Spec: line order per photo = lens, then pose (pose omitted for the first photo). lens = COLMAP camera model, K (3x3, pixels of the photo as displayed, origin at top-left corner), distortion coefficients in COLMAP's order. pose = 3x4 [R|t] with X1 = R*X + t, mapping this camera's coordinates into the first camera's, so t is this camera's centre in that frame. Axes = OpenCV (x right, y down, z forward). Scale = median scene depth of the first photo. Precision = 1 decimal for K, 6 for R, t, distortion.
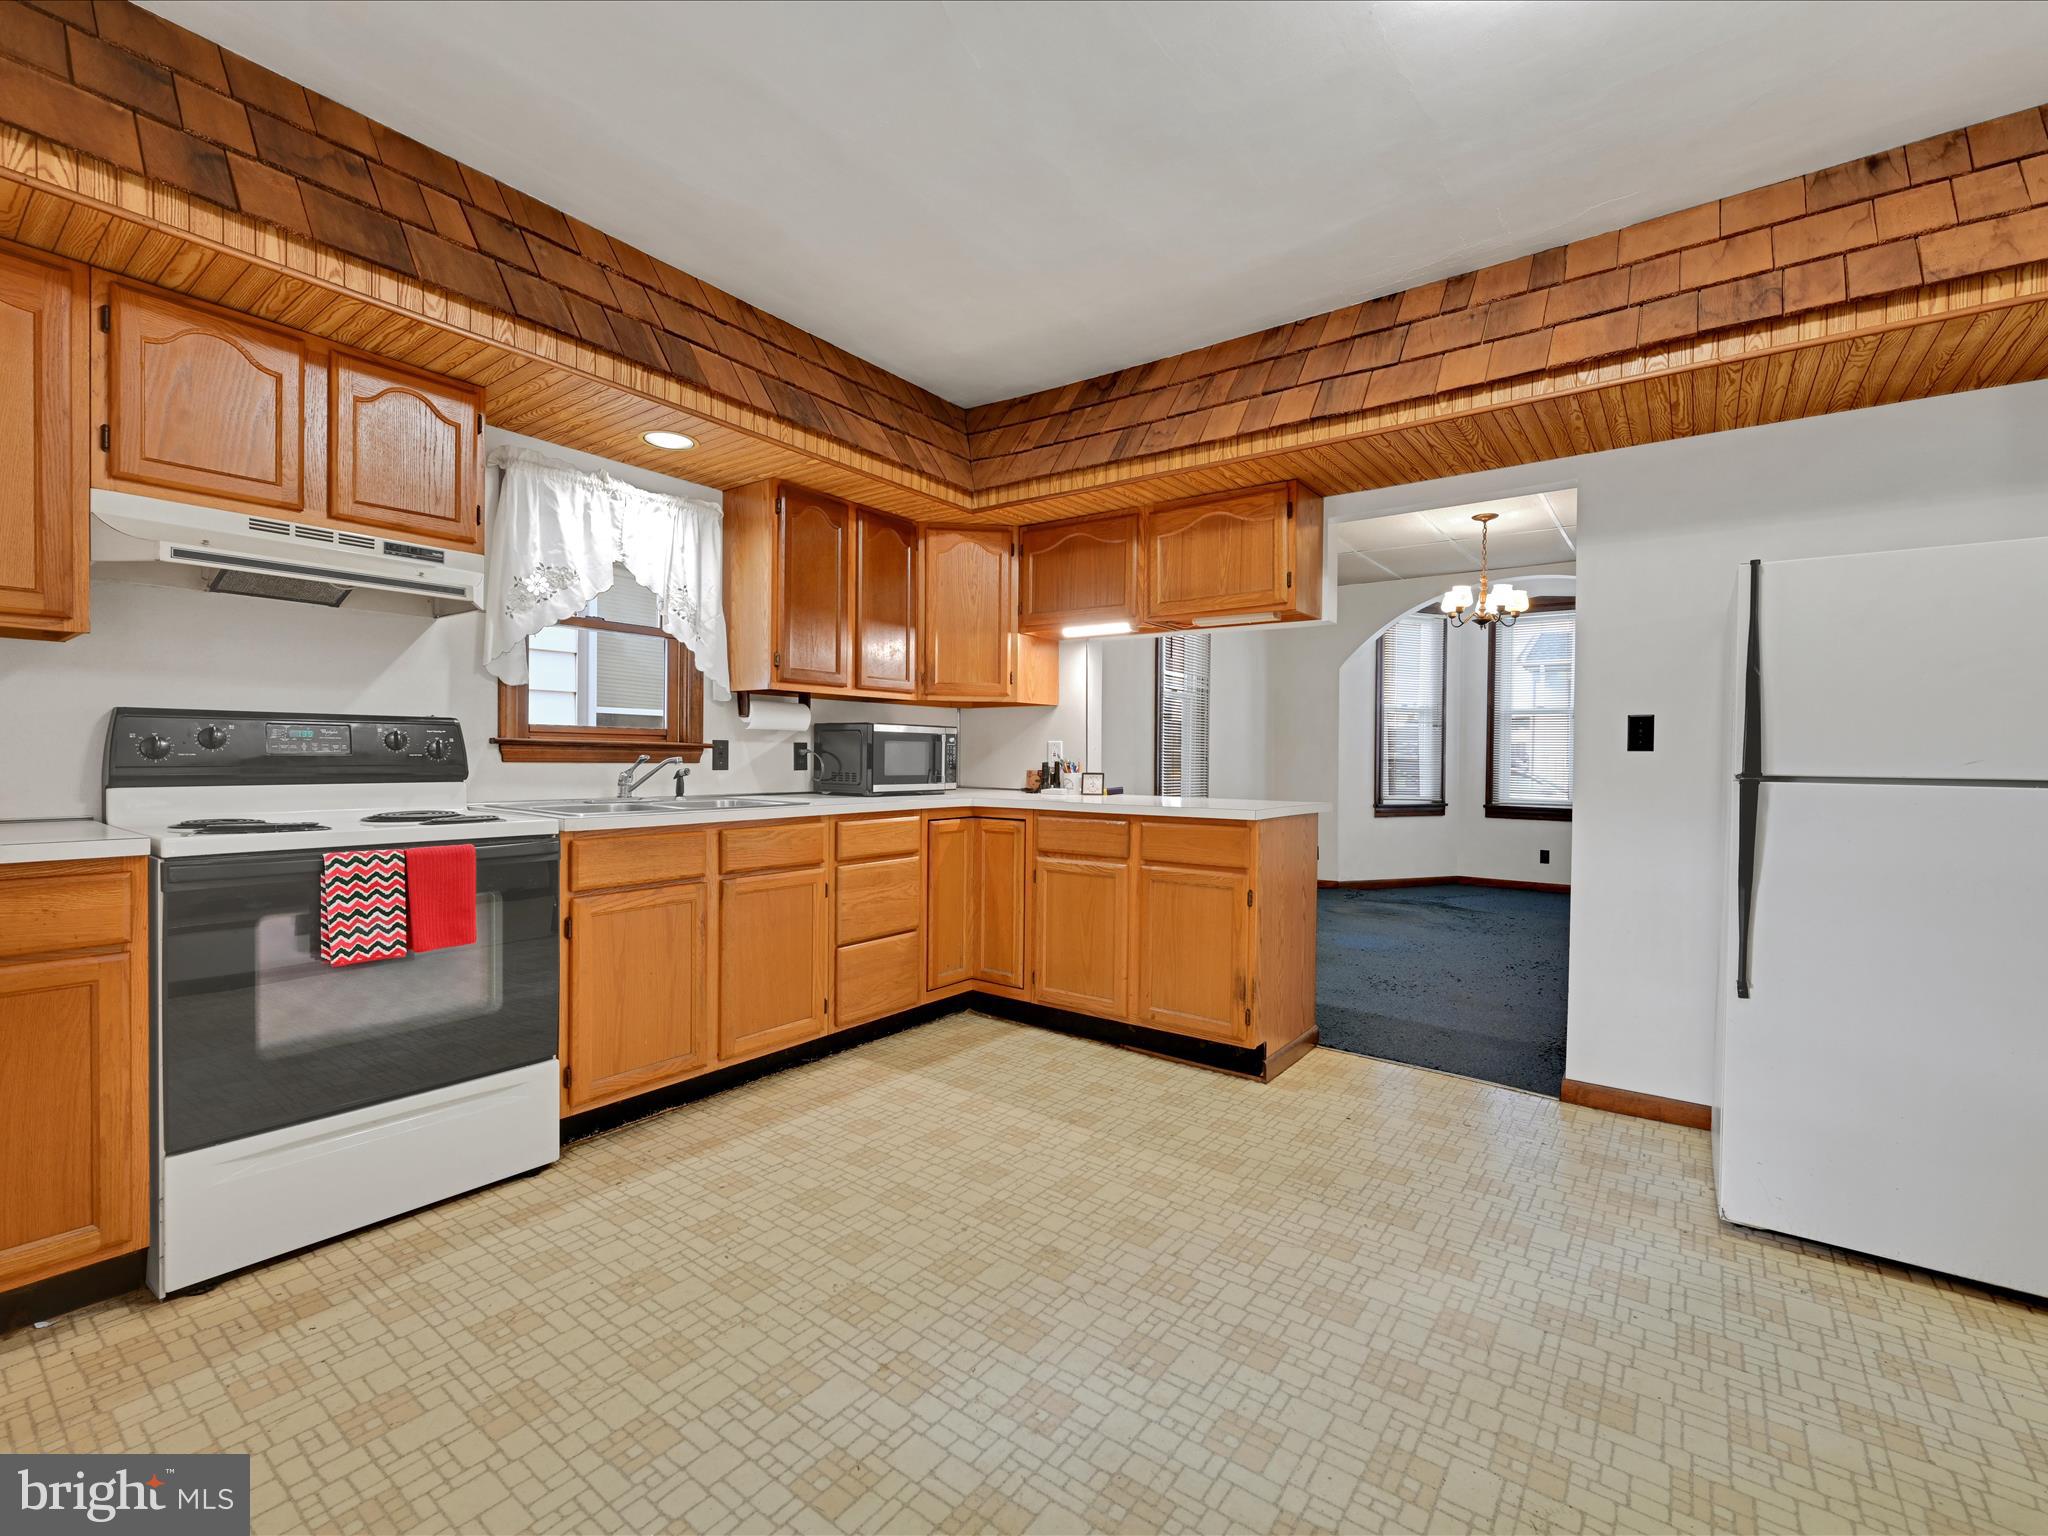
lens RADIAL K [[900.5, 0, 1024.0], [0, 900.5, 768.0], [0, 0, 1]] dist [-0.002686, -0.000003]
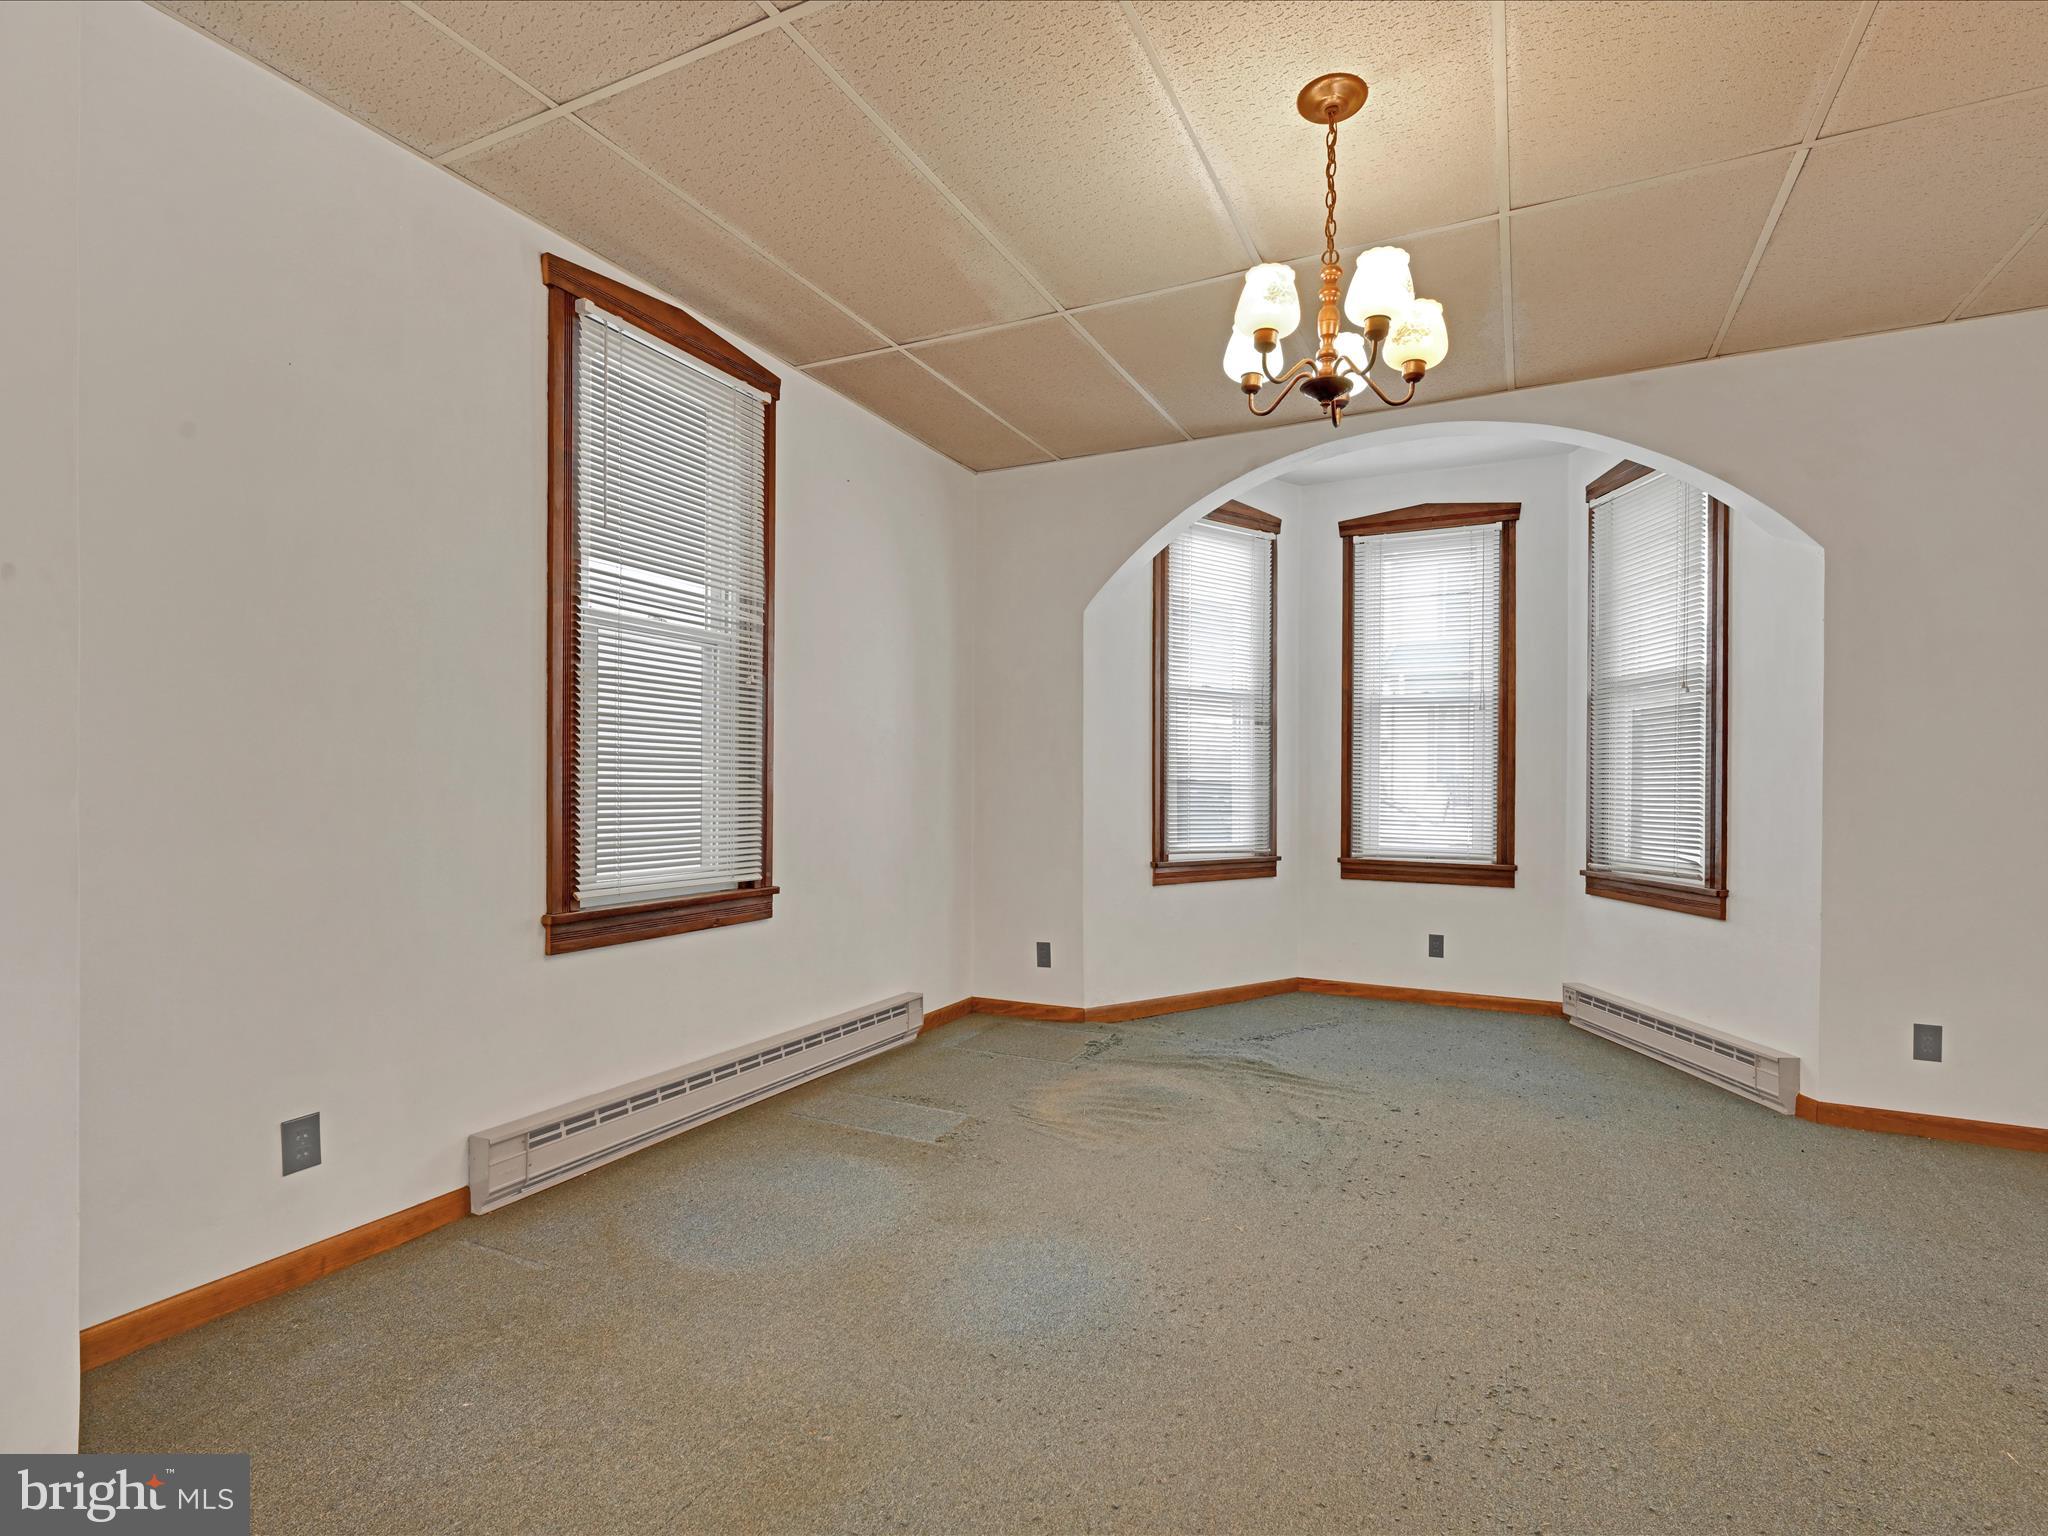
lens RADIAL K [[1018.3, 0, 1030.3], [0, 1018.3, 776.8], [0, 0, 1]] dist [-0.002298, -0.000047]
pose [[0.984273, -0.000663, 0.176654, 0.201634], [0.004053, 0.999814, -0.018834, -0.000195], [-0.176609, 0.019254, 0.984093, 0.391980]]
